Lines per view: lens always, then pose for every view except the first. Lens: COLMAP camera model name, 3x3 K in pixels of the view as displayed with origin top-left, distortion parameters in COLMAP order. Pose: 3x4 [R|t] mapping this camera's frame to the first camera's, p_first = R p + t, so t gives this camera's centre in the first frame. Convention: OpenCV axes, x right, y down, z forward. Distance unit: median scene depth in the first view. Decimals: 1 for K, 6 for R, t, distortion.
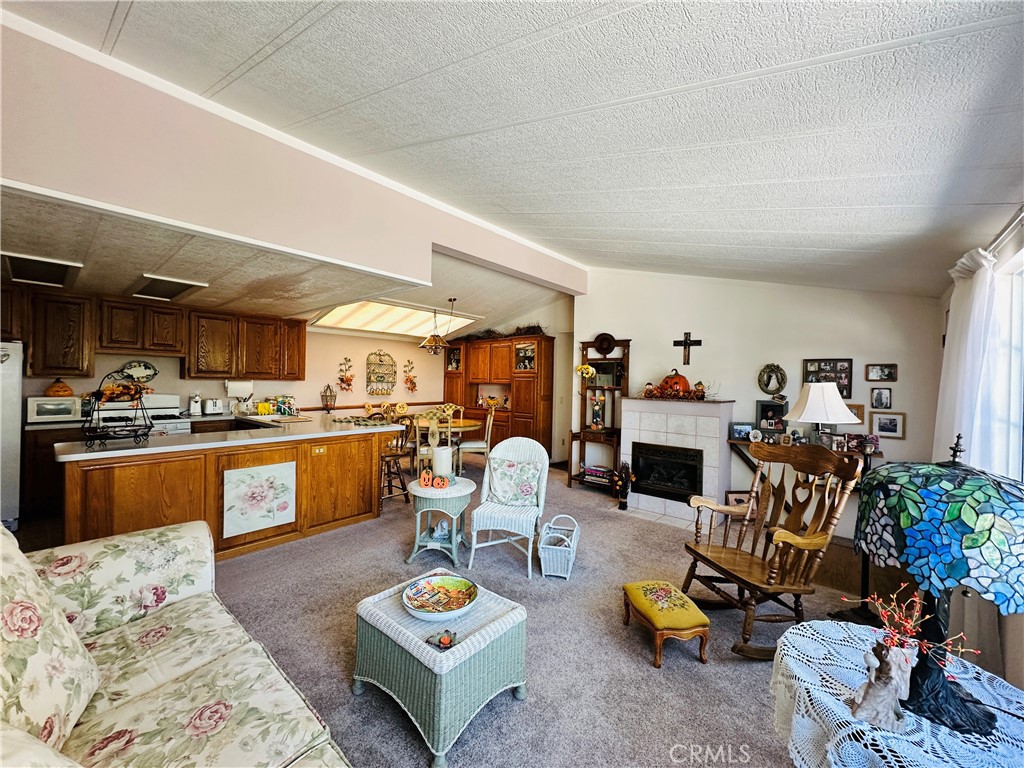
lens RADIAL K [[409.3, 0, 513.0], [0, 409.3, 383.7], [0, 0, 1]] dist [0.000661, 0.000043]
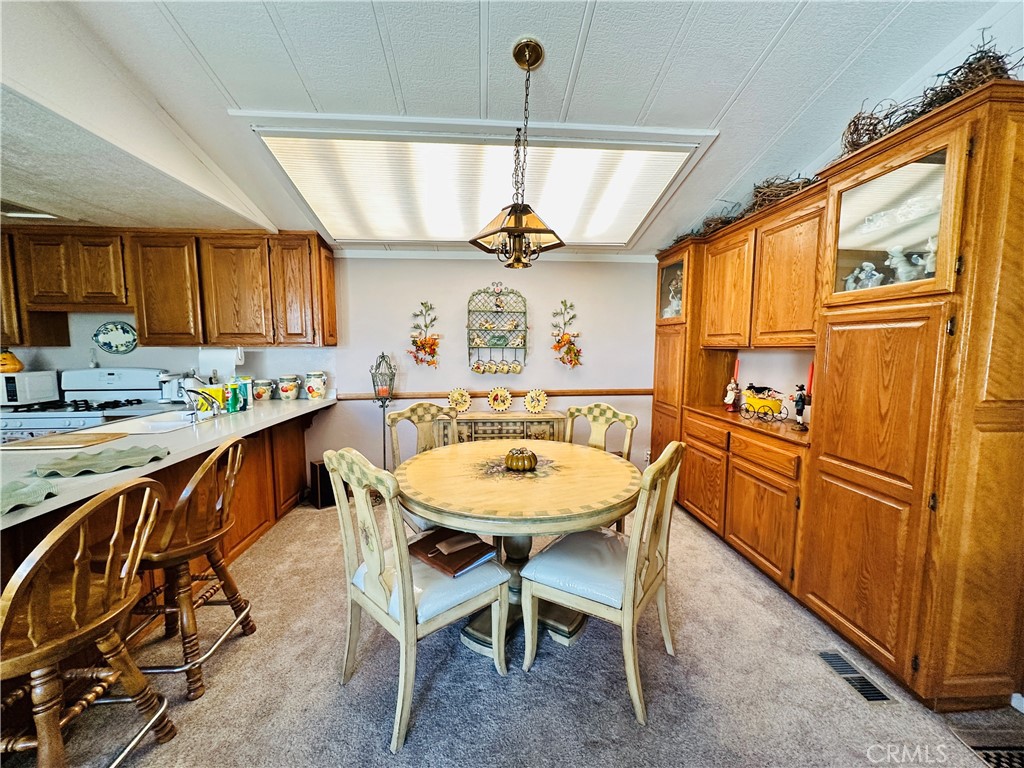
lens RADIAL K [[409.3, 0, 511.2], [0, 409.3, 381.5], [0, 0, 1]] dist [0.000661, 0.000043]
pose [[0.700244, 0.044609, -0.712508, 0.049845], [0.008795, 0.997431, 0.071092, 0.001805], [0.713849, -0.056048, 0.698053, 0.668547]]
